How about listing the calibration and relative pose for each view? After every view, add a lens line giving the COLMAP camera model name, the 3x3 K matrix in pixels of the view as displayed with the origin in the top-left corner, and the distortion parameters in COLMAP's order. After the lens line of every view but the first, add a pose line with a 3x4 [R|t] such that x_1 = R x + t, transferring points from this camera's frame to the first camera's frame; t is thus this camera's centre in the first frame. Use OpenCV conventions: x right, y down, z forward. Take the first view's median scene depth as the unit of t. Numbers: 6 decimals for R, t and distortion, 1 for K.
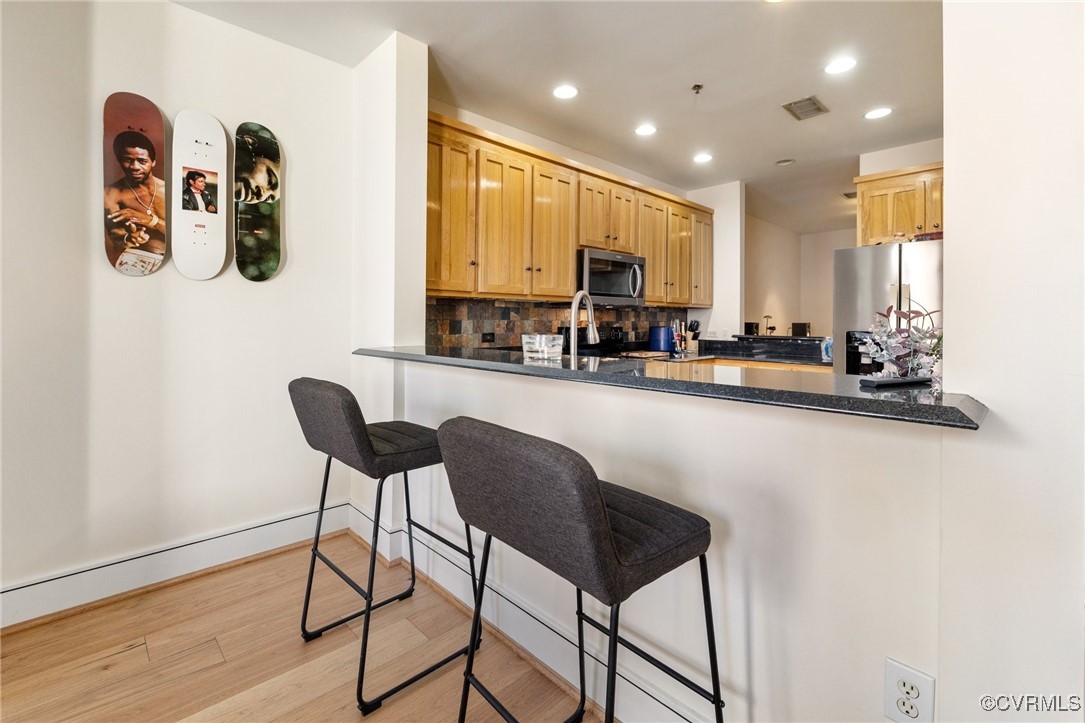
lens RADIAL K [[478.7, 0, 535.8], [0, 478.7, 325.7], [0, 0, 1]] dist [-0.017660, 0.000021]
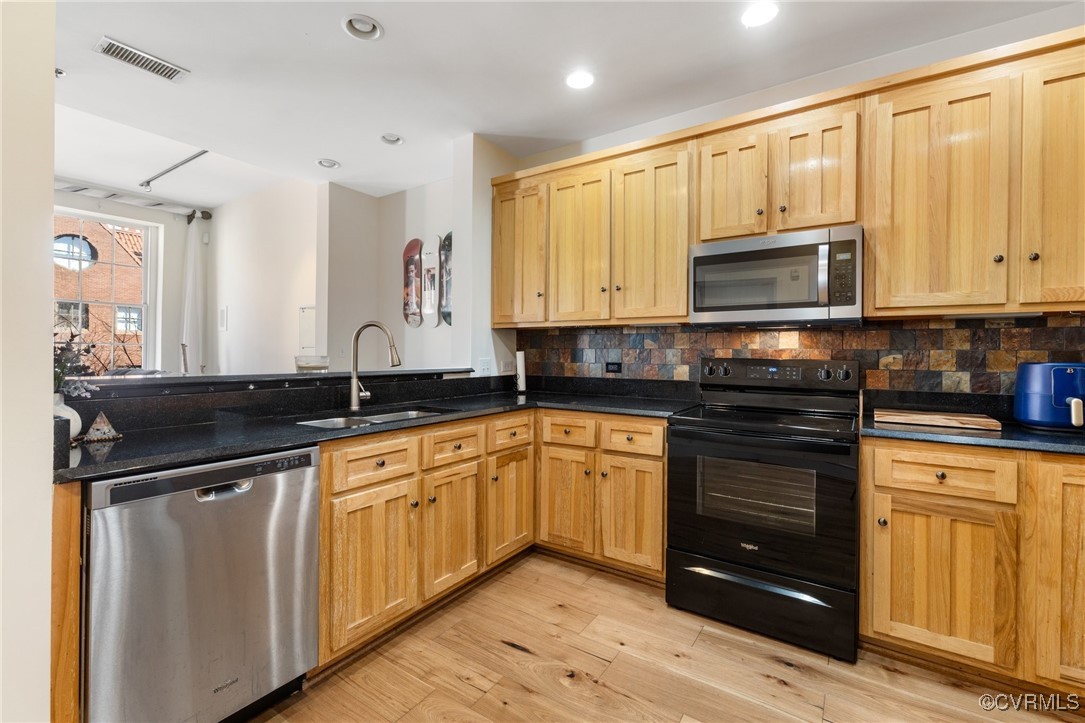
lens RADIAL K [[461.0, 0, 563.3], [0, 461.0, 352.8], [0, 0, 1]] dist [0.000020, 0.000082]
pose [[0.248125, -0.002292, -0.968725, 0.770295], [-0.015175, 0.999865, -0.006253, 0.003384], [0.968609, 0.016252, 0.248057, 0.703226]]
